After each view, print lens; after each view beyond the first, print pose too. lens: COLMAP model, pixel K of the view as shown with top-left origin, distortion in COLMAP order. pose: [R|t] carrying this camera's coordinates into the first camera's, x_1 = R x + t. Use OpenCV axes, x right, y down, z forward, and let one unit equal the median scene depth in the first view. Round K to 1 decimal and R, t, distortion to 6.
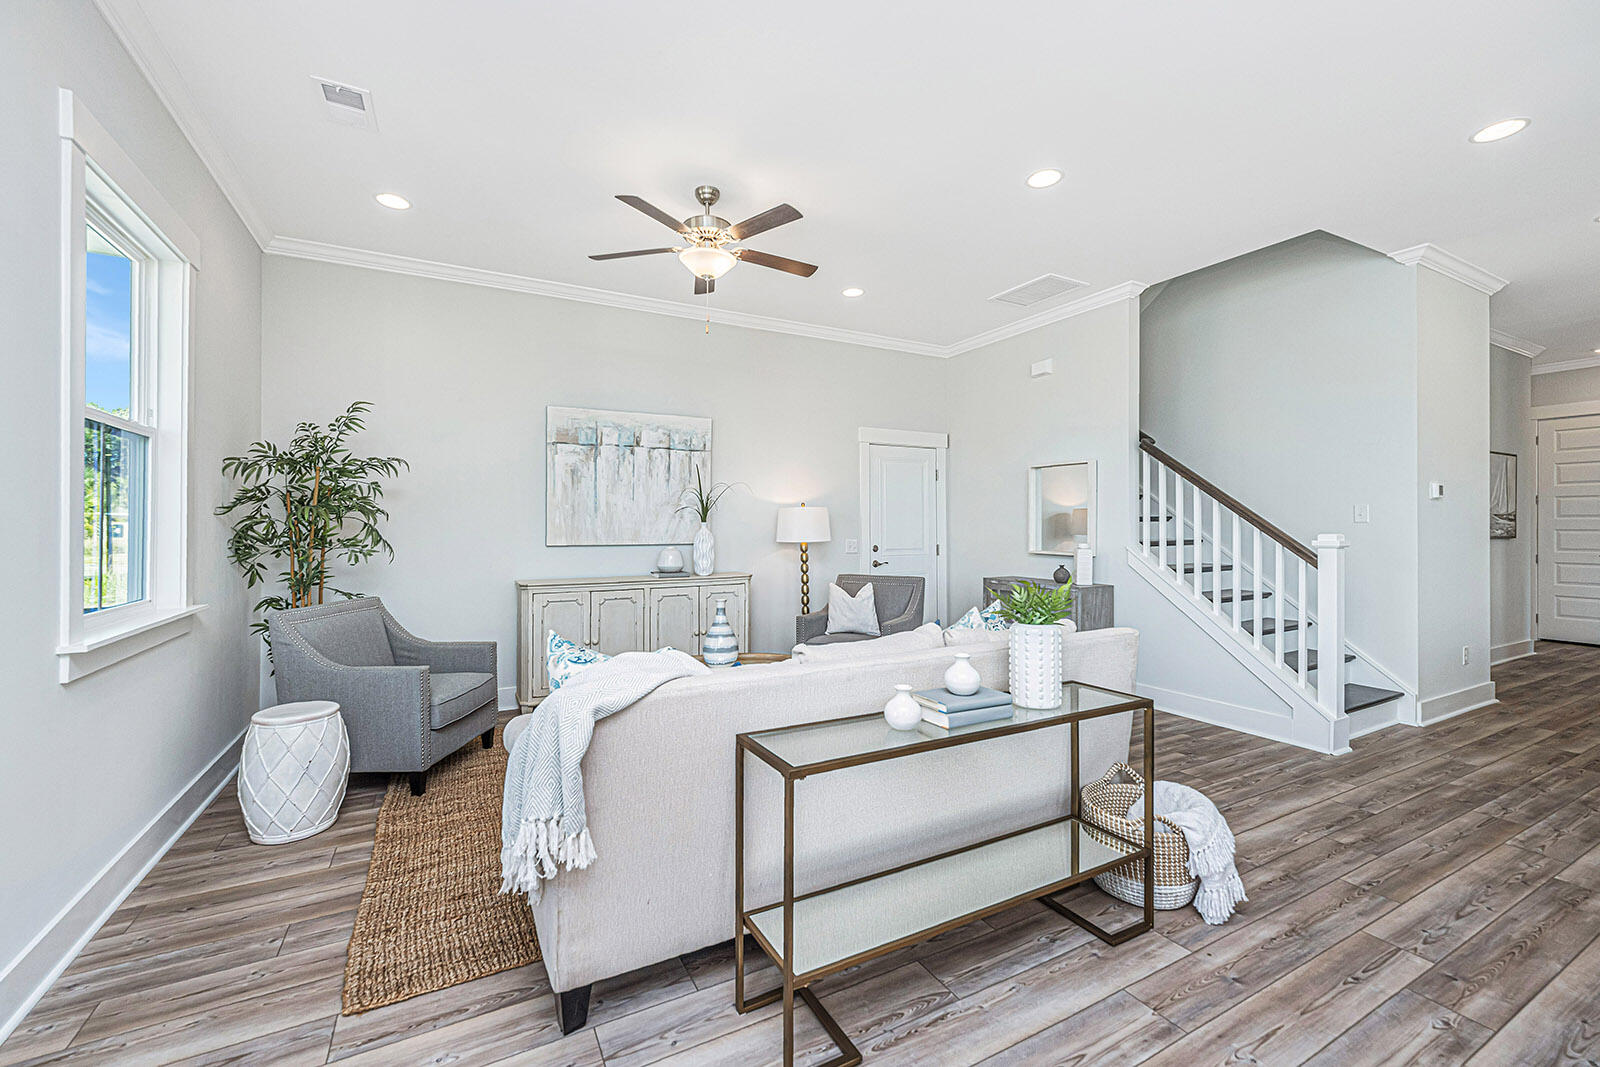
lens RADIAL K [[654.2, 0, 810.7], [0, 654.2, 526.9], [0, 0, 1]] dist [0.000082, -0.000270]
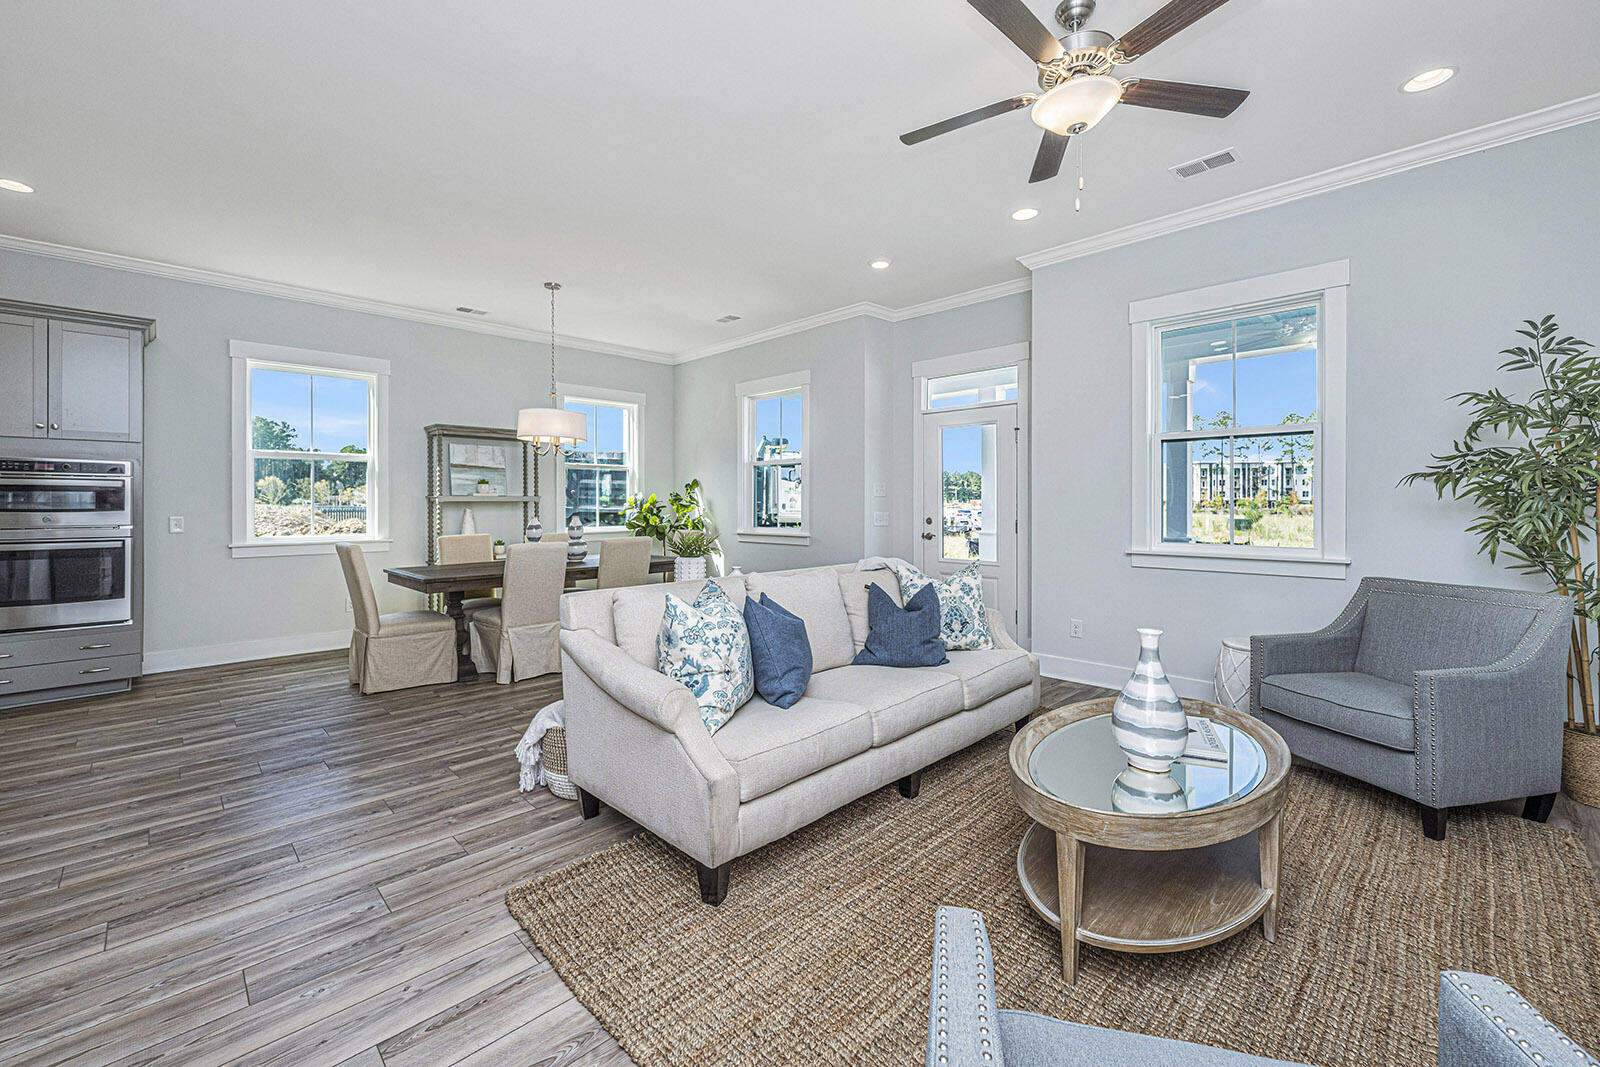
lens RADIAL K [[666.8, 0, 797.8], [0, 666.8, 511.1], [0, 0, 1]] dist [0.001370, -0.000120]
pose [[-0.966721, 0.004873, -0.255787, 0.219662], [0.002461, 0.999949, 0.009747, 0.006197], [0.255822, 0.008793, -0.966684, 1.162396]]
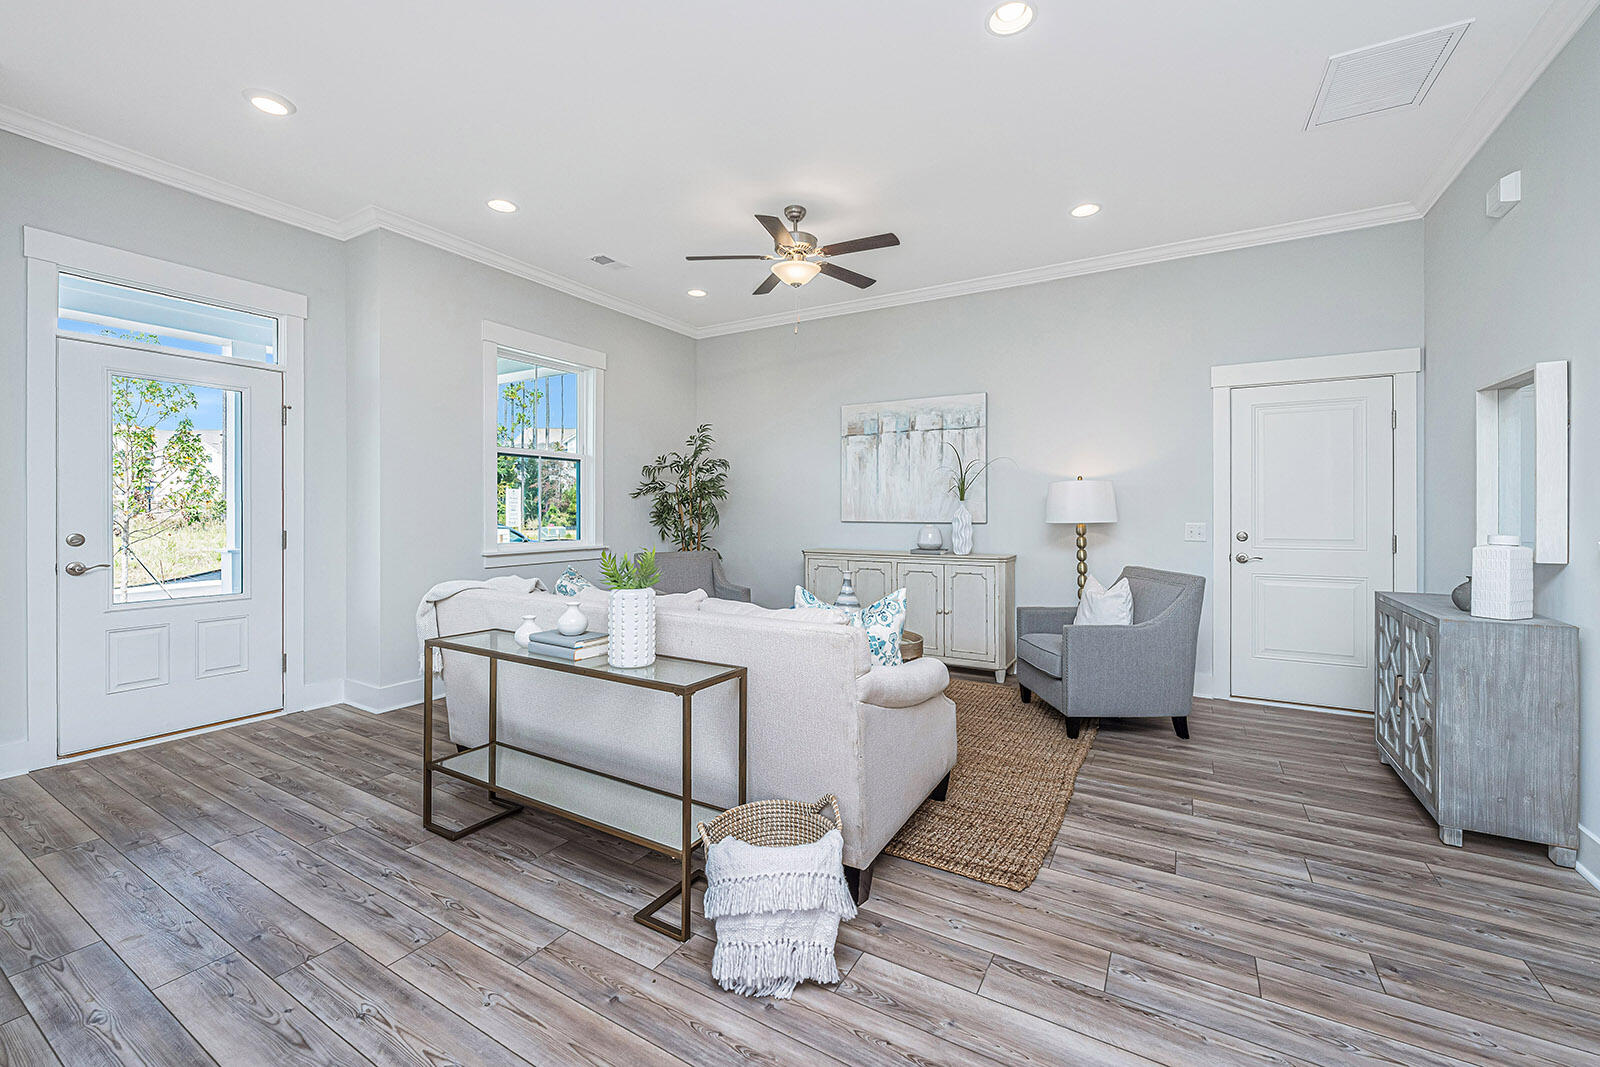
lens RADIAL K [[666.8, 0, 797.8], [0, 666.8, 511.1], [0, 0, 1]] dist [0.001370, -0.000120]
pose [[0.509346, 0.005026, -0.860547, 0.621345], [-0.000240, 0.999984, 0.005698, 0.003327], [0.860562, -0.002696, 0.509339, 0.295064]]
